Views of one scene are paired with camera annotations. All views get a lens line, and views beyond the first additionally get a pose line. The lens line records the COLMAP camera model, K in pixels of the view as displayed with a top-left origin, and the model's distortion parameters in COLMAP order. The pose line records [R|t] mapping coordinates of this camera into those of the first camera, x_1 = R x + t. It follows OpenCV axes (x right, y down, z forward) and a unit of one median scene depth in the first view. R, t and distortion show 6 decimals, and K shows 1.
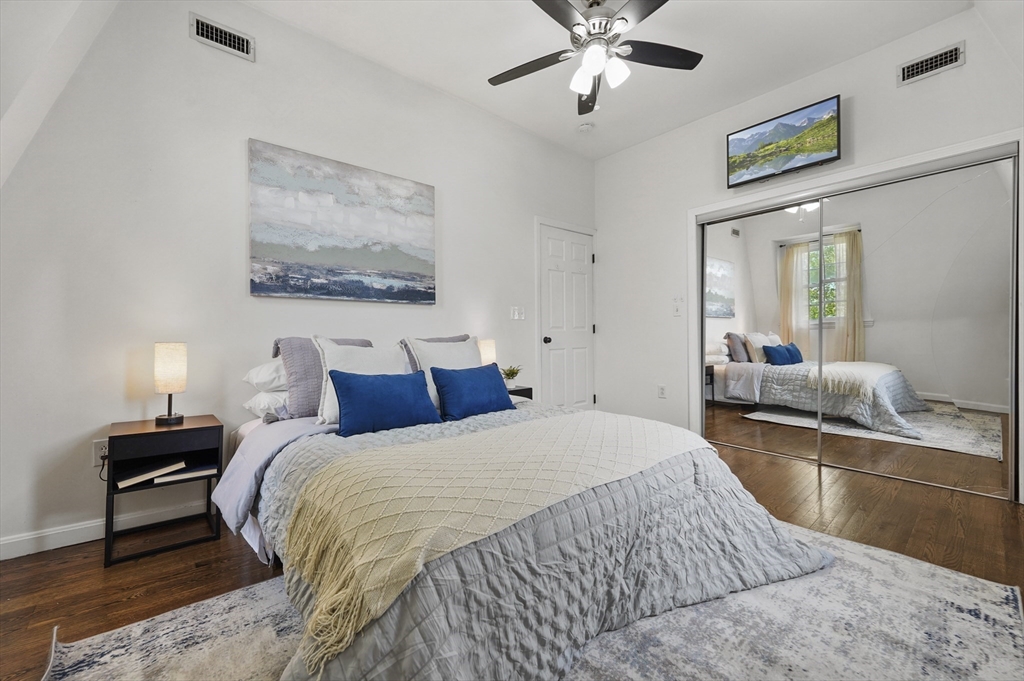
lens RADIAL K [[414.2, 0, 514.1], [0, 414.2, 336.8], [0, 0, 1]] dist [0.008947, -0.002153]
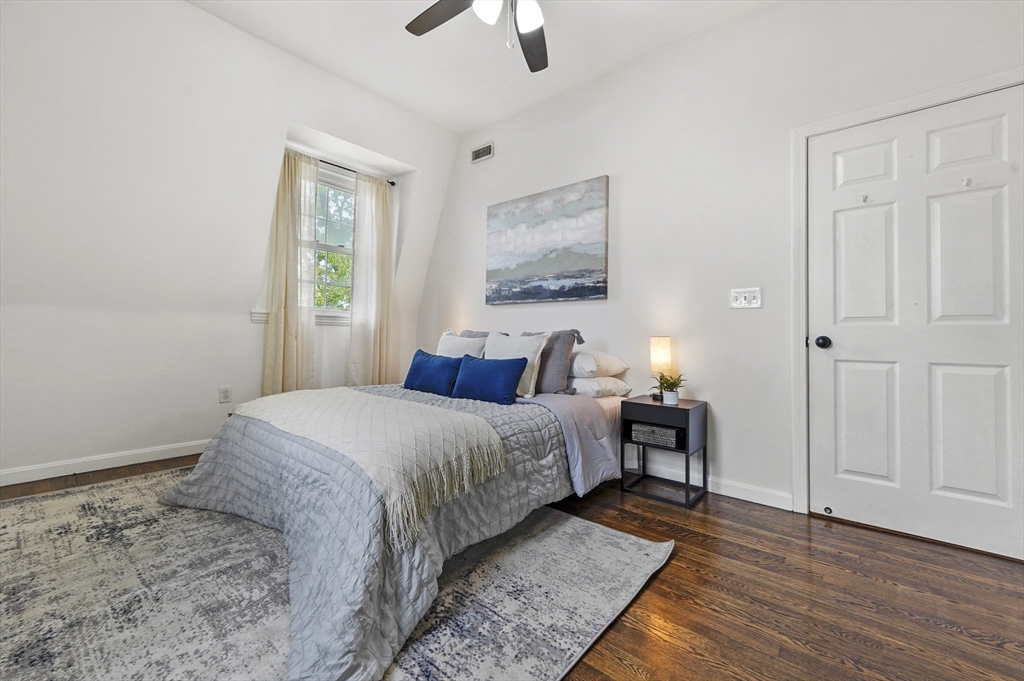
lens RADIAL K [[414.2, 0, 499.6], [0, 414.2, 327.1], [0, 0, 1]] dist [0.008947, -0.002153]
pose [[0.132487, -0.006176, -0.991166, 0.786541], [-0.017302, 0.999814, -0.008543, -0.000217], [0.991034, 0.018281, 0.132355, 0.696704]]
